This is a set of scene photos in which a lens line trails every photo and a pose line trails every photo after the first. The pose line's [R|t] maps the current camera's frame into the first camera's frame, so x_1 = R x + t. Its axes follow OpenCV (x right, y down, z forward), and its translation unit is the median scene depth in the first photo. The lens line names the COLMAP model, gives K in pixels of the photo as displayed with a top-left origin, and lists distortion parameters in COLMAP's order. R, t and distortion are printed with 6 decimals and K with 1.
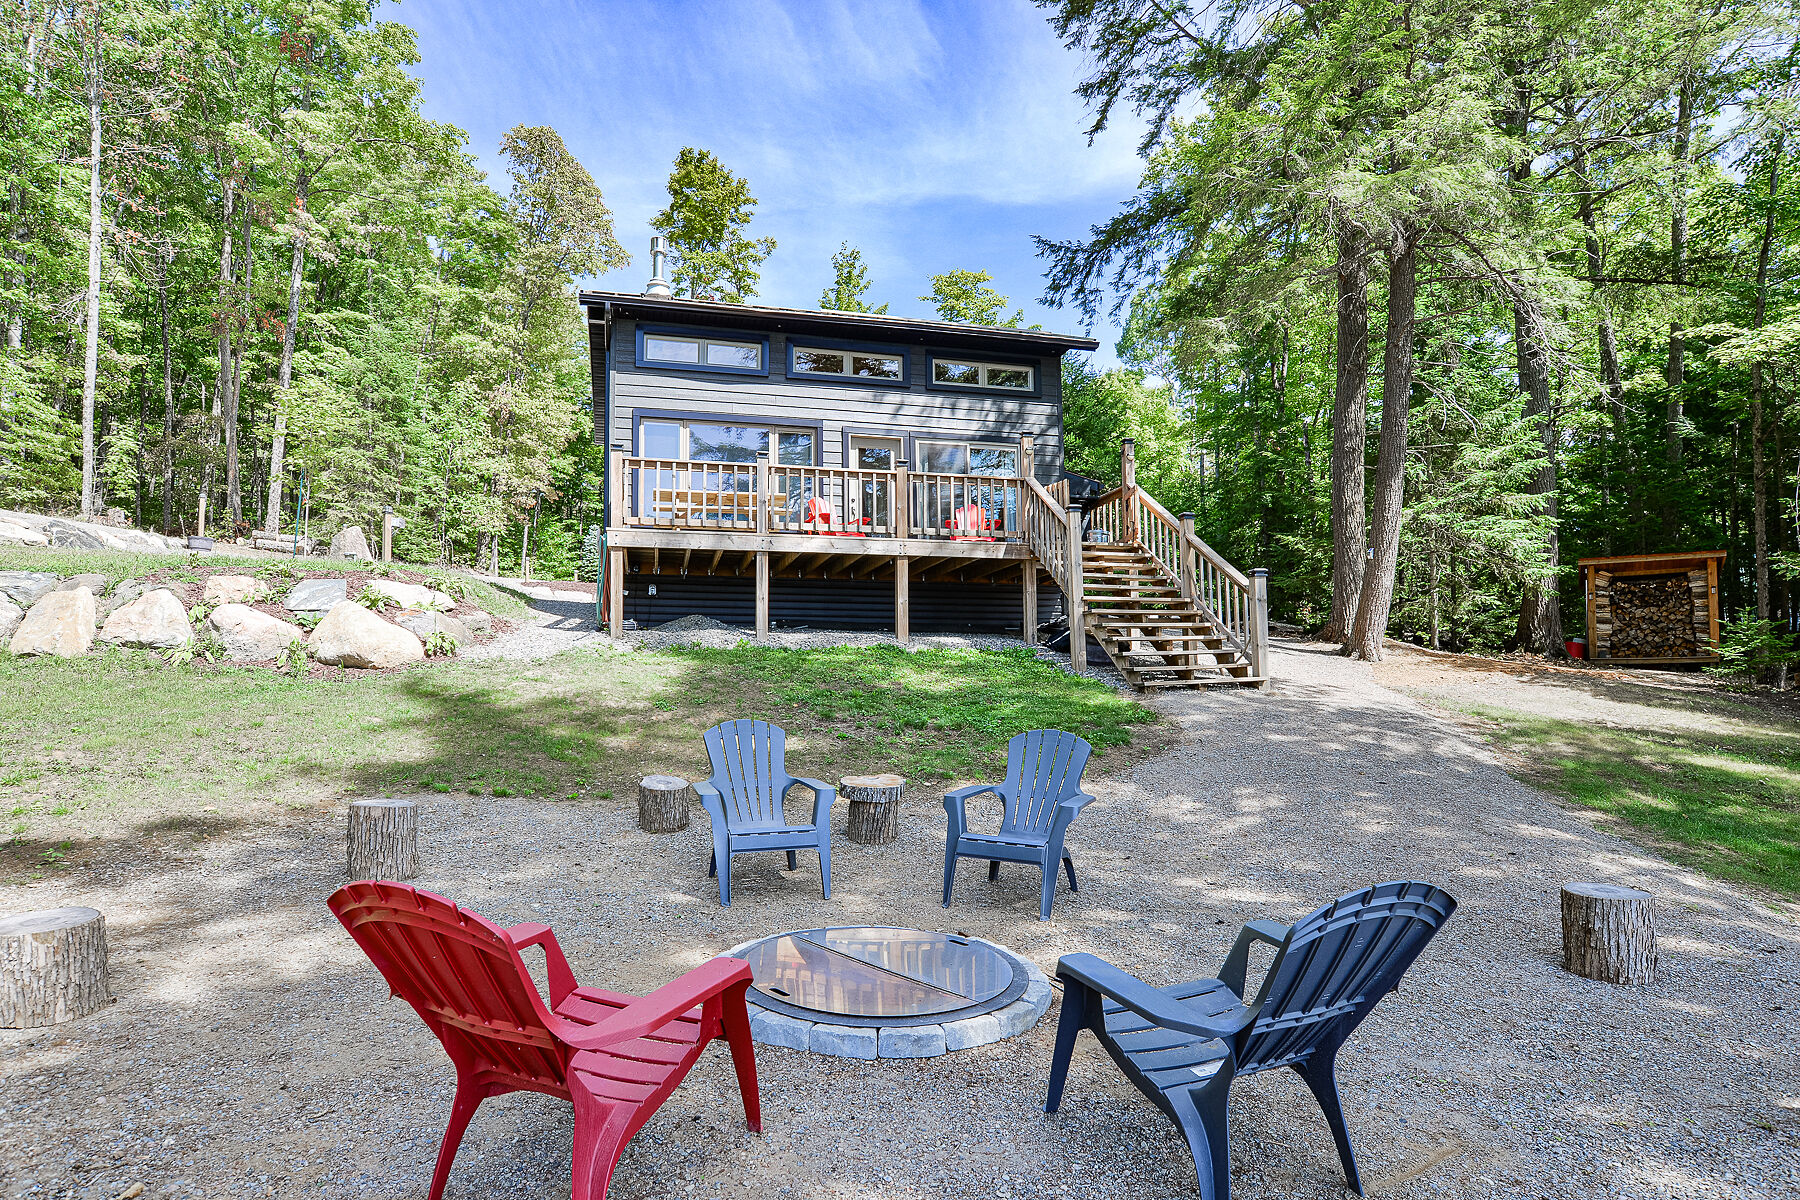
lens RADIAL K [[961.0, 0, 875.1], [0, 961.0, 651.5], [0, 0, 1]] dist [-0.049636, 0.015120]
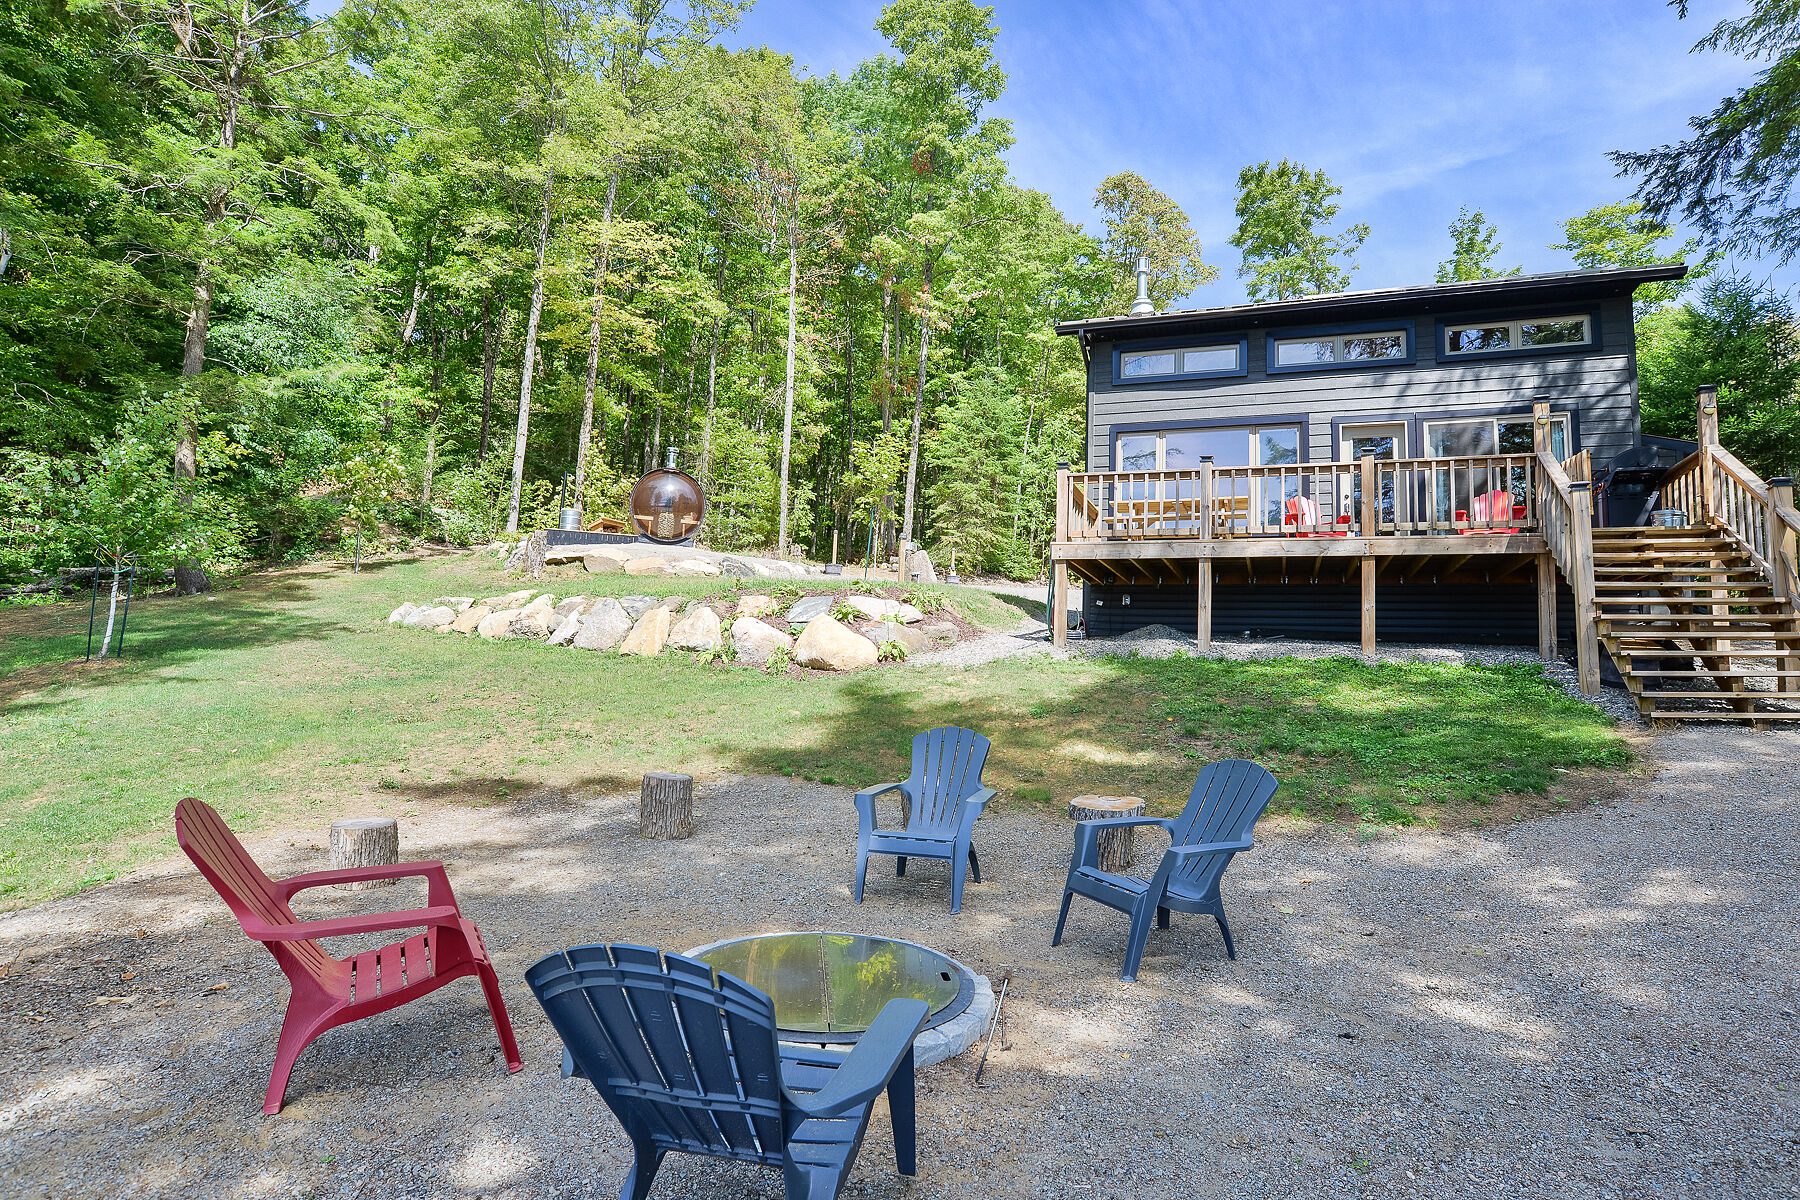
lens RADIAL K [[942.9, 0, 921.7], [0, 942.9, 596.2], [0, 0, 1]] dist [-0.036037, 0.003410]
pose [[0.814983, -0.022325, -0.579054, 0.159922], [-0.016986, 0.997908, -0.062380, -0.002233], [0.579236, 0.060674, 0.812899, 0.058480]]
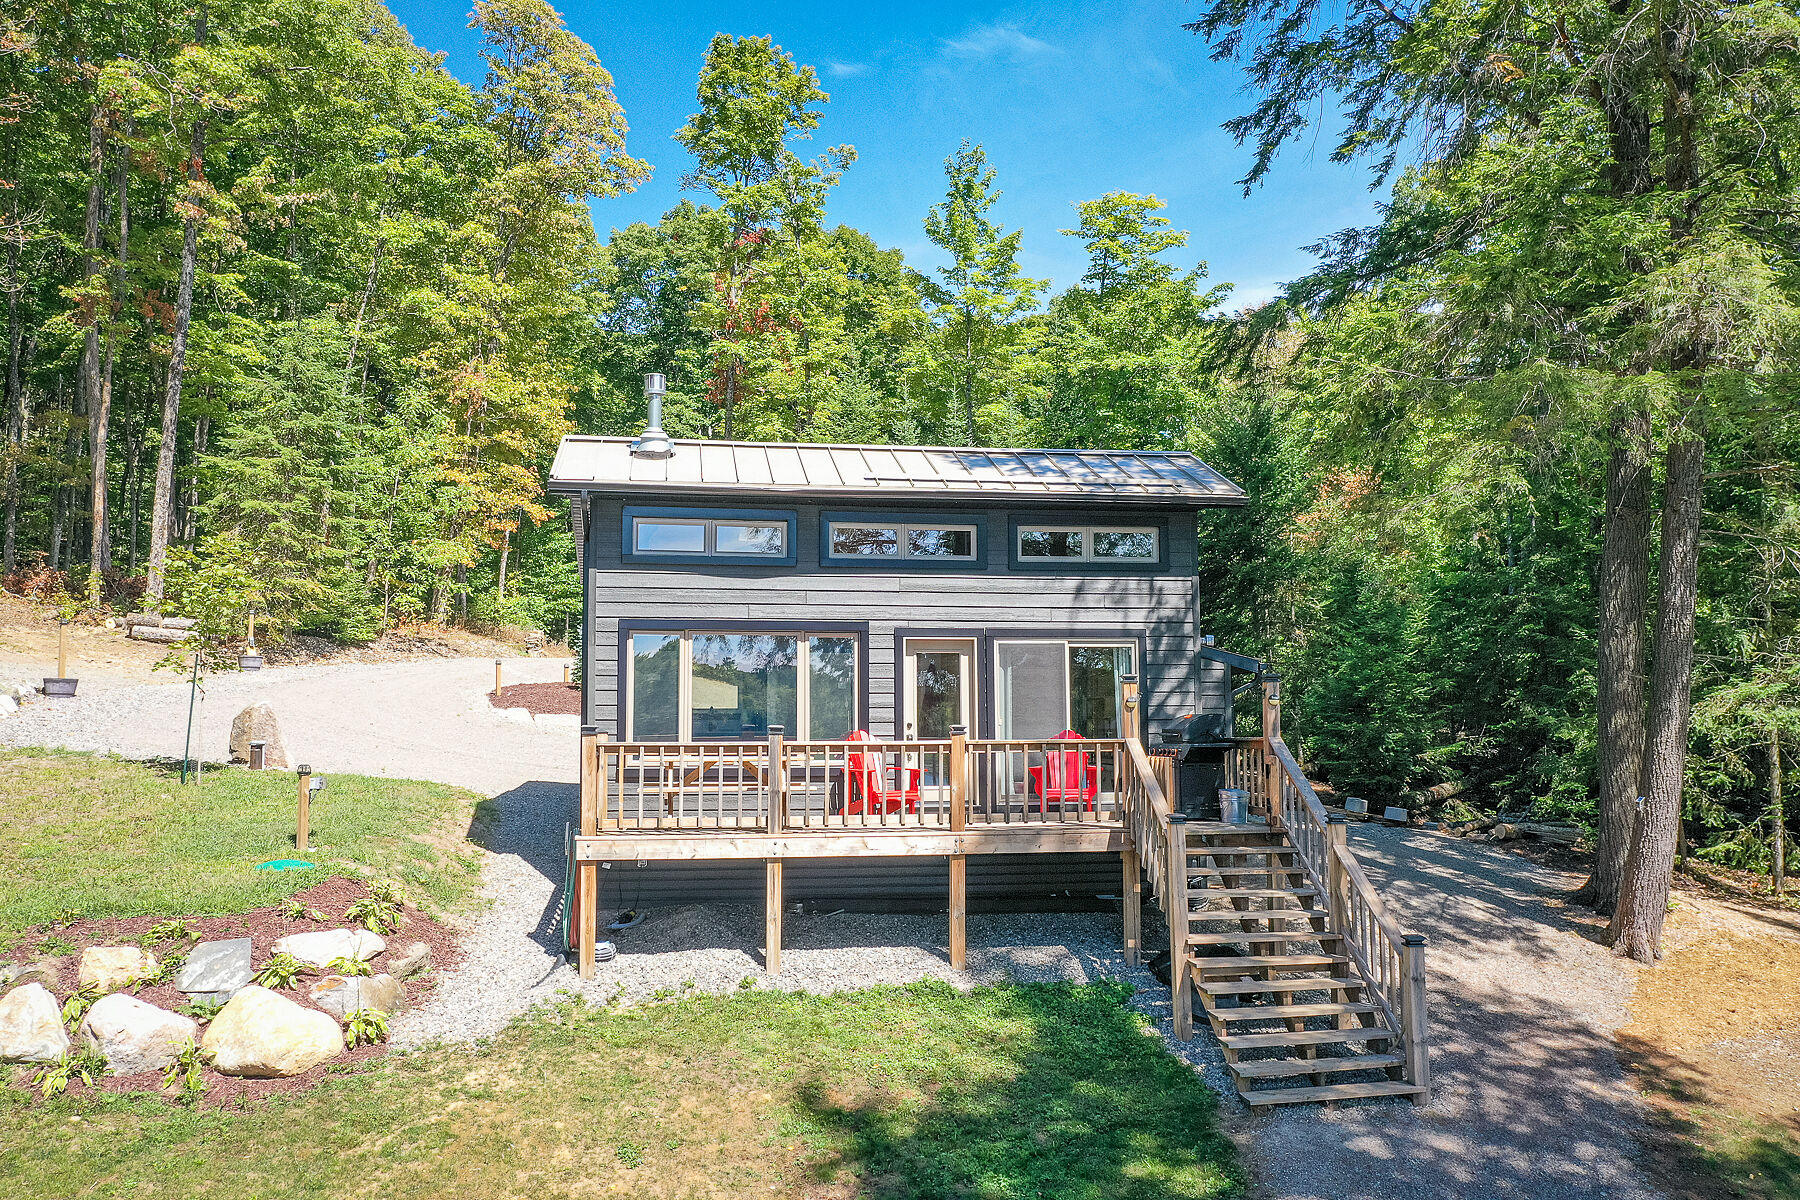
lens RADIAL K [[1464.0, 0, 901.6], [0, 1464.0, 570.5], [0, 0, 1]] dist [-0.006878, 0.011008]
pose [[0.995712, -0.003684, -0.092437, 0.076871], [-0.000008, 0.999203, -0.039910, -0.233561], [0.092511, 0.039739, 0.994918, -0.140236]]
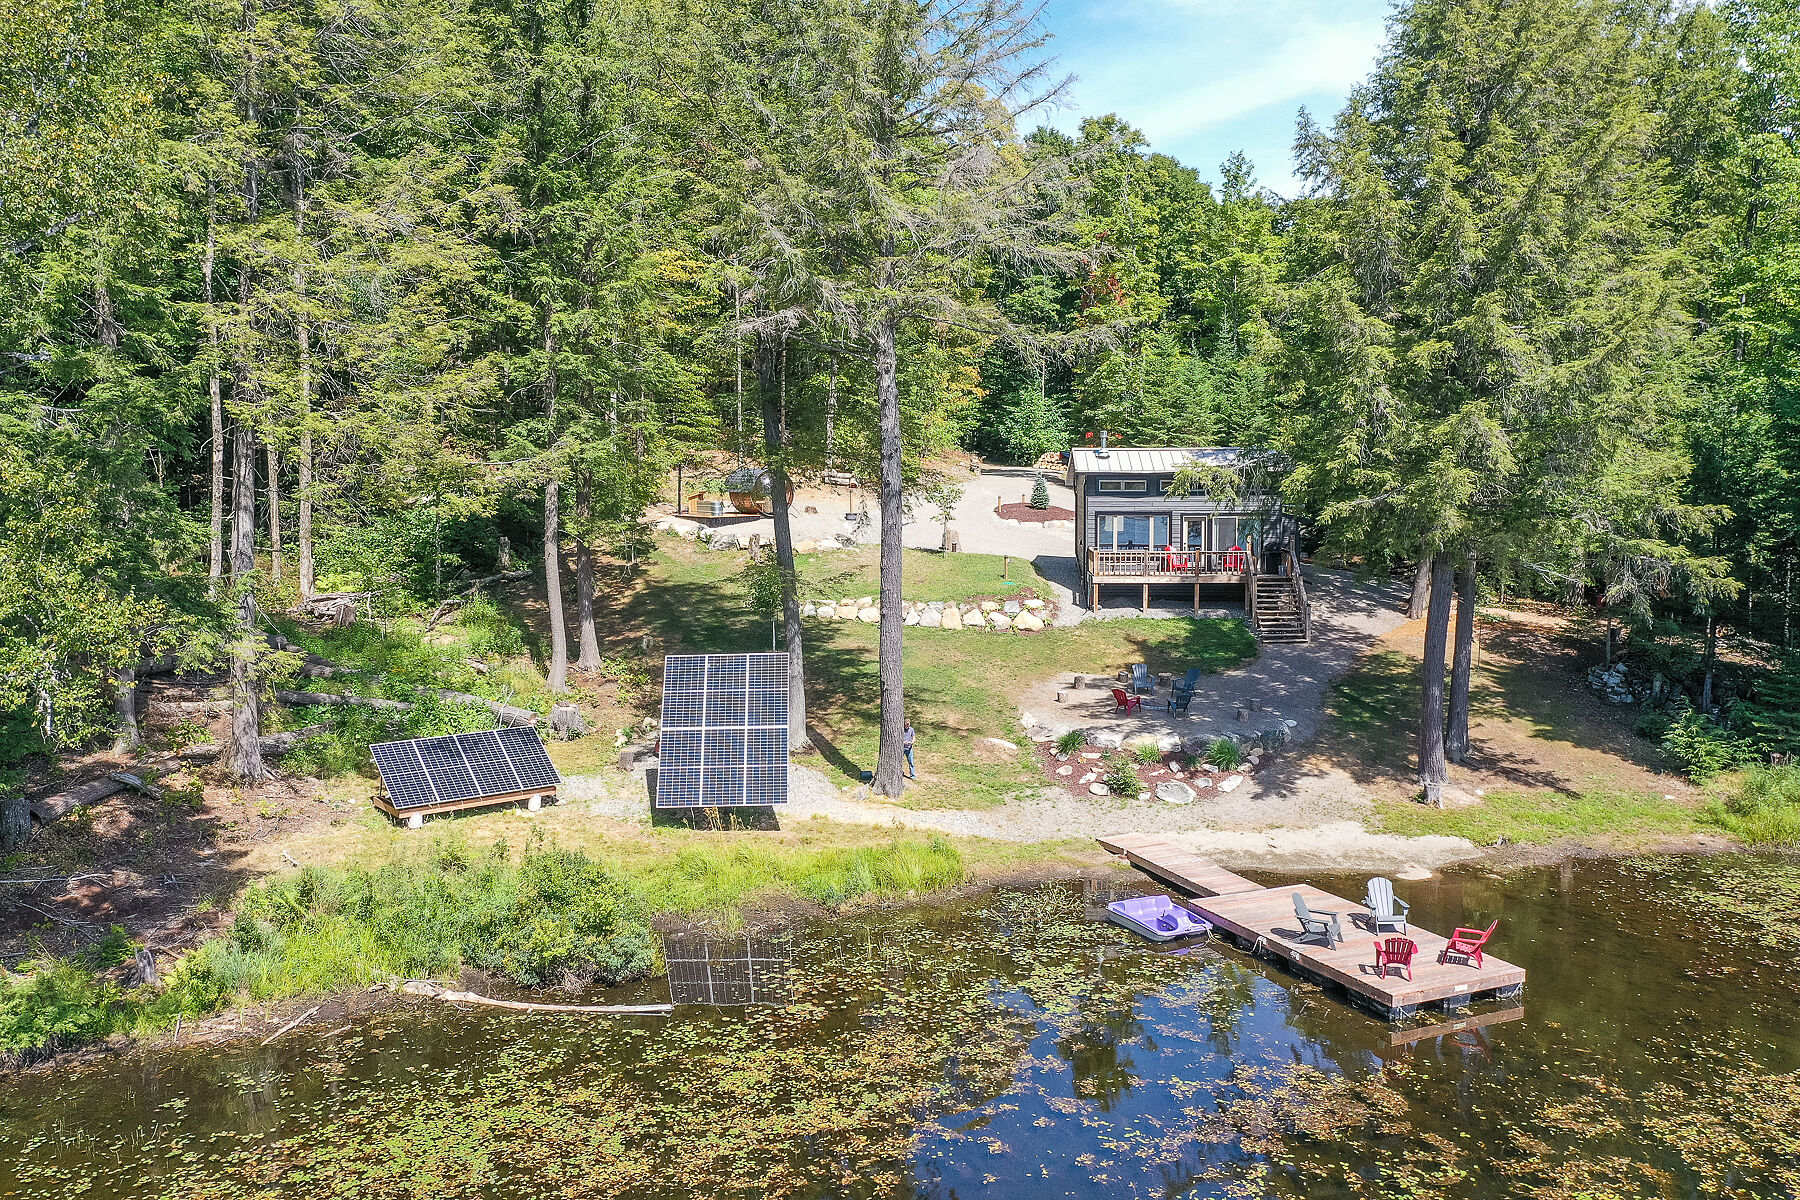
lens RADIAL K [[1572.9, 0, 908.8], [0, 1572.9, 603.8], [0, 0, 1]] dist [0.008635, 0.011051]
pose [[0.962494, 0.032781, -0.269315, 0.375289], [0.009654, 0.987907, 0.154750, -0.625345], [0.271131, -0.151546, 0.950538, -2.937160]]
